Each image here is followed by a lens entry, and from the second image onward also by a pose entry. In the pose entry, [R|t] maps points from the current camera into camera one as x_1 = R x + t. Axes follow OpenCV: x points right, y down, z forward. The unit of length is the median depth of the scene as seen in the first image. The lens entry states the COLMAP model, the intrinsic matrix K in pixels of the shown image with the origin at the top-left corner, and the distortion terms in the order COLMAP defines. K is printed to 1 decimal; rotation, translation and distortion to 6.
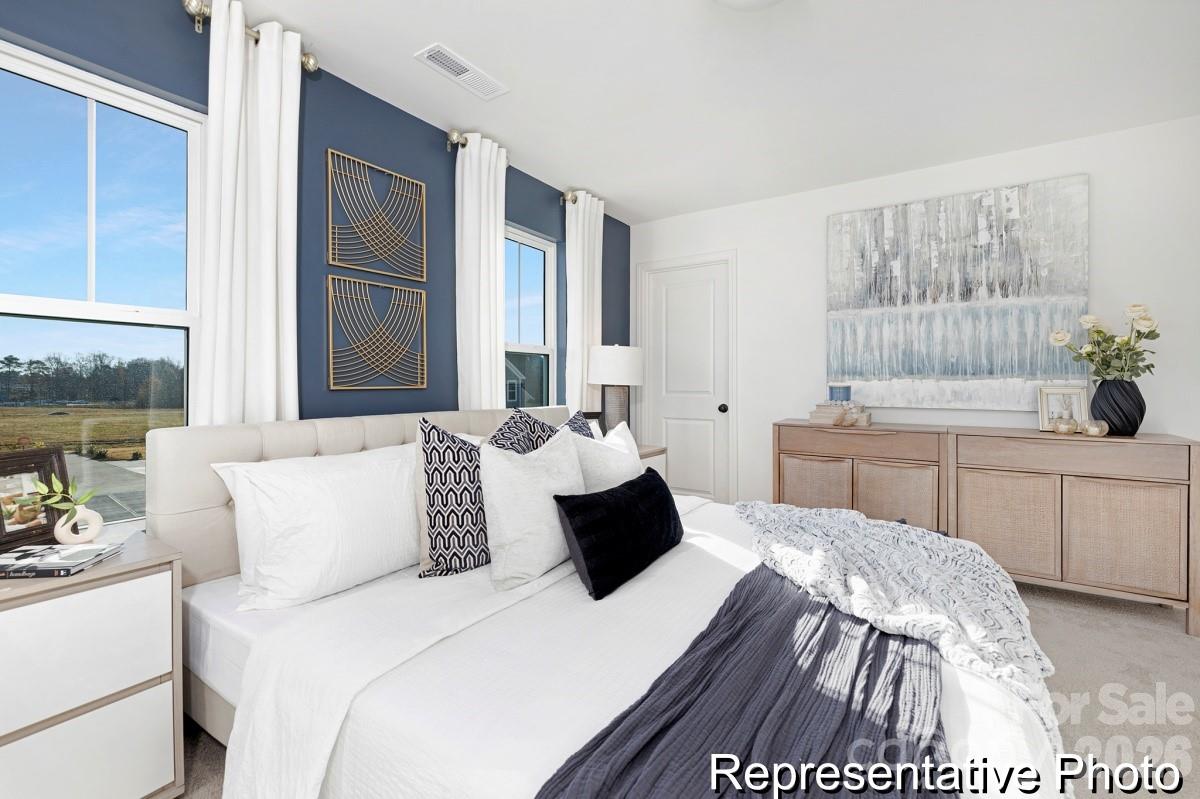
lens RADIAL K [[512.7, 0, 598.6], [0, 512.7, 390.2], [0, 0, 1]] dist [0.000251, -0.001343]
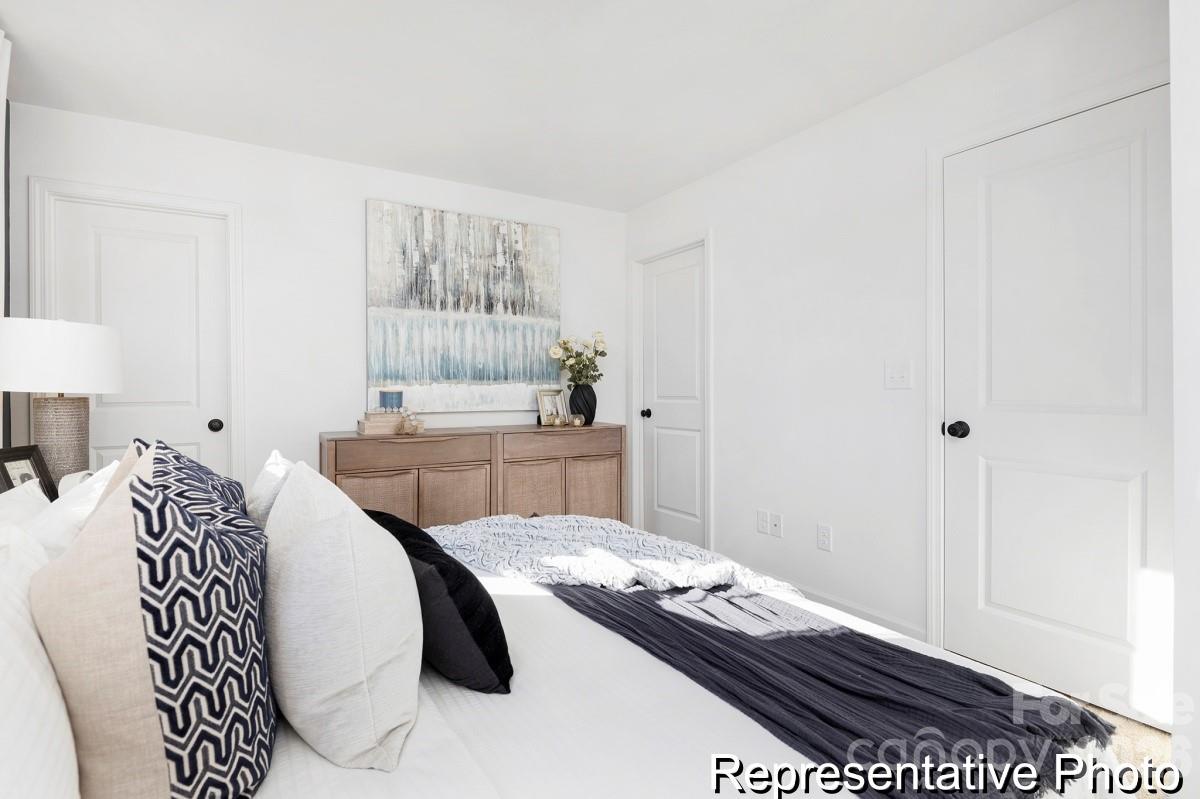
lens RADIAL K [[575.7, 0, 600.0], [0, 575.7, 389.6], [0, 0, 1]] dist [-0.002383, -0.000279]
pose [[0.427958, -0.007576, 0.903767, -0.306778], [0.017484, 0.999847, 0.000102, -0.005206], [-0.903629, 0.015757, 0.428025, 0.243282]]
